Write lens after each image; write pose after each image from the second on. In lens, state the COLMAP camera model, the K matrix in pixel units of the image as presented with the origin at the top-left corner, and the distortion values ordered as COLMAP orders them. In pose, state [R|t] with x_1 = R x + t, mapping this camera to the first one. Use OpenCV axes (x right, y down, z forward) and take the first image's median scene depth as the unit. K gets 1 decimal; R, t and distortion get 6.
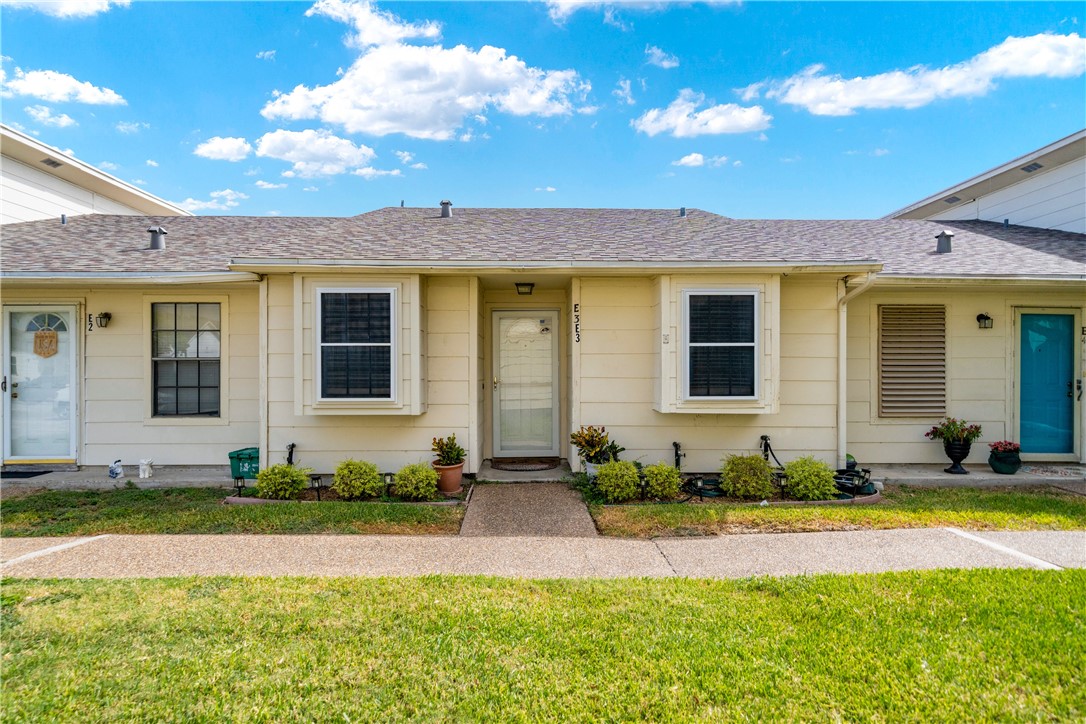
lens RADIAL K [[625.2, 0, 543.1], [0, 625.2, 365.0], [0, 0, 1]] dist [0.003547, -0.000043]
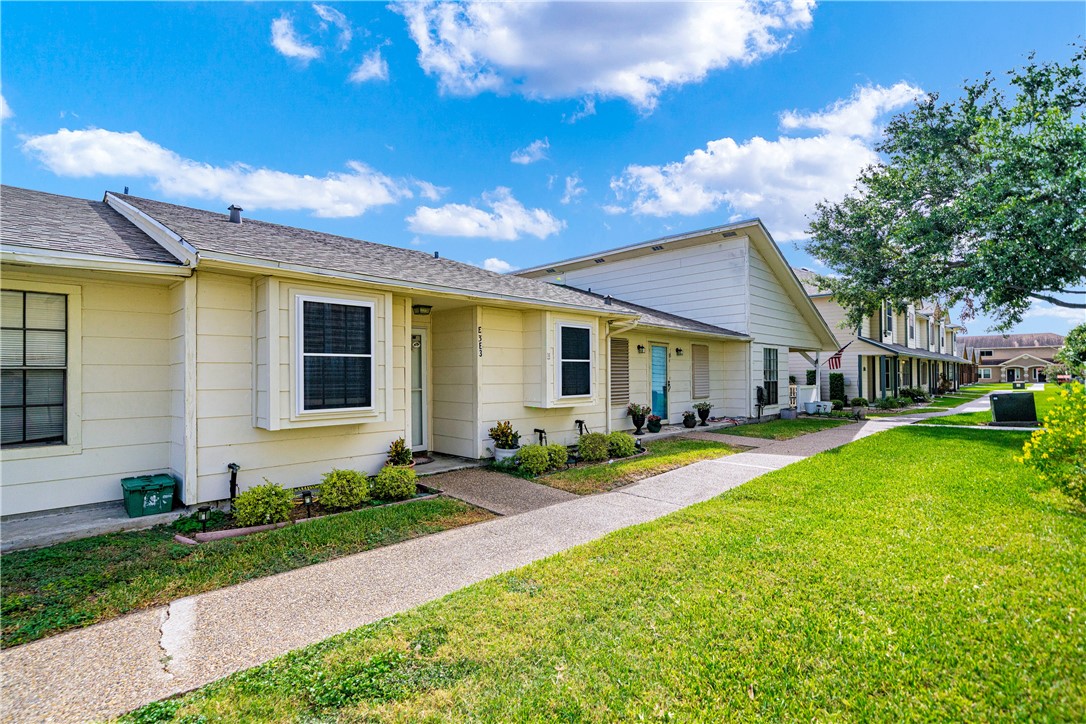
lens RADIAL K [[495.3, 0, 545.0], [0, 495.3, 367.0], [0, 0, 1]] dist [0.001099, 0.000129]
pose [[0.730651, 0.006734, 0.682718, -0.559850], [-0.000254, 0.999954, -0.009591, -0.005539], [-0.682752, 0.006835, 0.730619, 0.176411]]
